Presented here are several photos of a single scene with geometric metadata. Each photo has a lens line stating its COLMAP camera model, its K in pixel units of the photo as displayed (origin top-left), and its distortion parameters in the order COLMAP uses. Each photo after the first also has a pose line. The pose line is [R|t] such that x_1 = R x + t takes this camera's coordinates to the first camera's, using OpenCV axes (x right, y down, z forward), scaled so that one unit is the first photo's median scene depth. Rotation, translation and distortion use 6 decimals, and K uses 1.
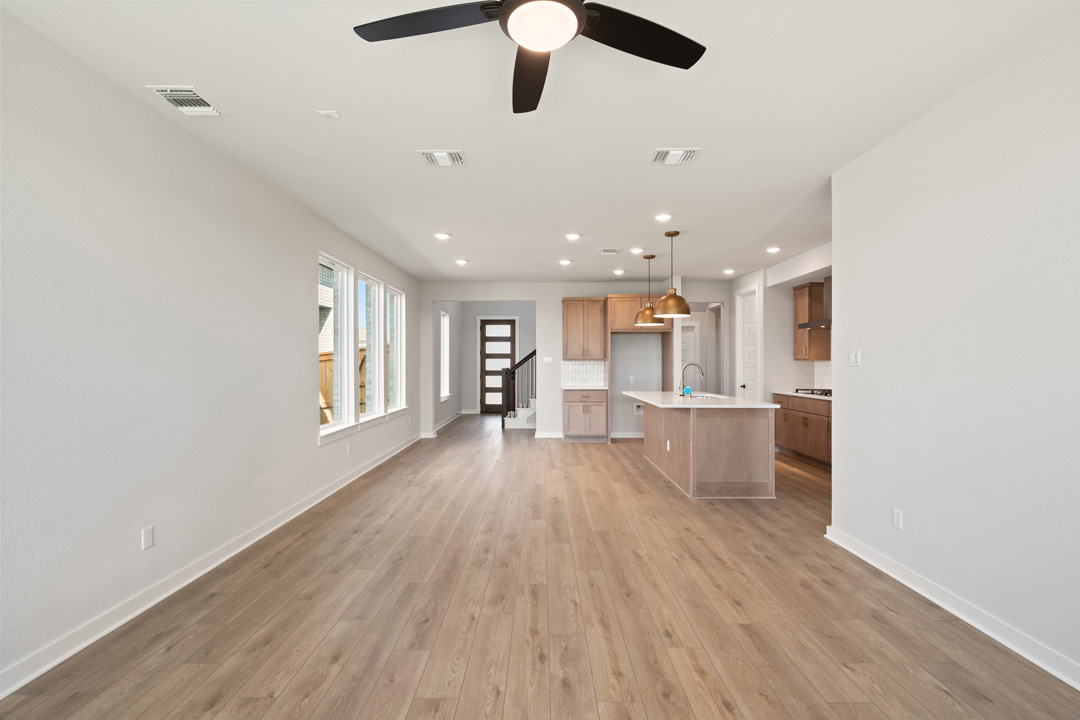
lens RADIAL K [[489.3, 0, 539.0], [0, 489.3, 359.8], [0, 0, 1]] dist [0.008608, -0.011770]
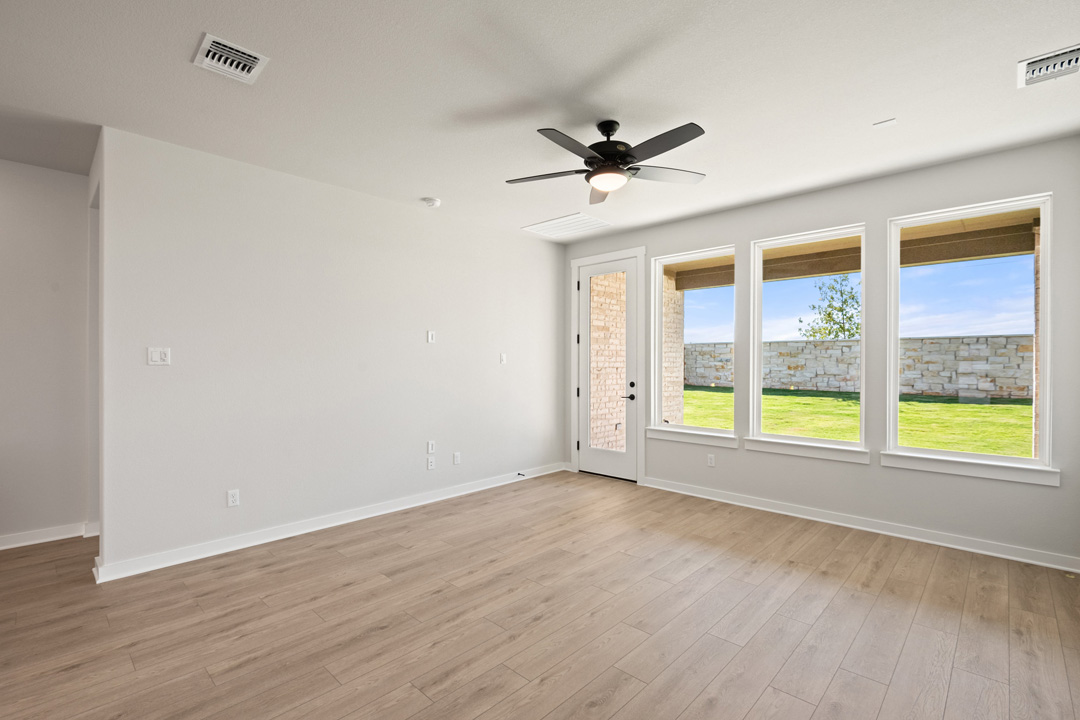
lens RADIAL K [[489.3, 0, 539.0], [0, 489.3, 359.8], [0, 0, 1]] dist [0.008608, -0.011770]
pose [[-0.725135, 0.005031, 0.688588, -0.422369], [-0.004751, 0.999913, -0.012309, 0.009112], [-0.688590, -0.012197, -0.725048, 0.982960]]
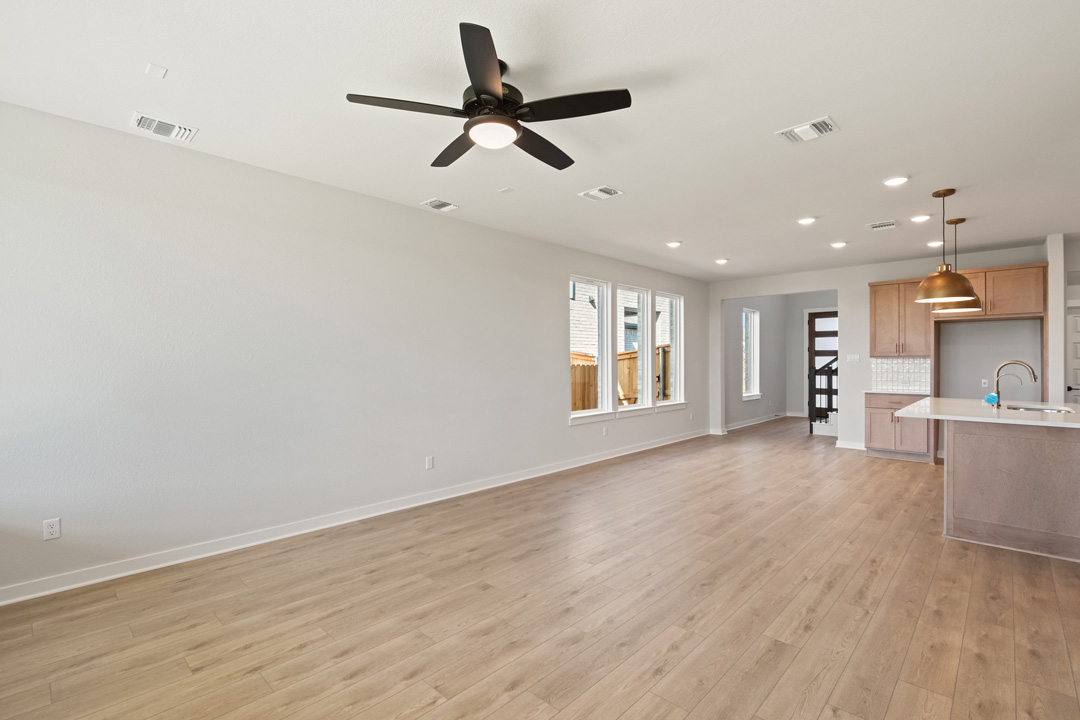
lens RADIAL K [[489.3, 0, 539.0], [0, 489.3, 359.8], [0, 0, 1]] dist [0.008608, -0.011770]
pose [[0.727140, -0.002317, -0.686486, 0.436598], [0.005131, 0.999985, 0.002060, -0.000695], [0.686470, -0.005020, 0.727141, 0.005906]]
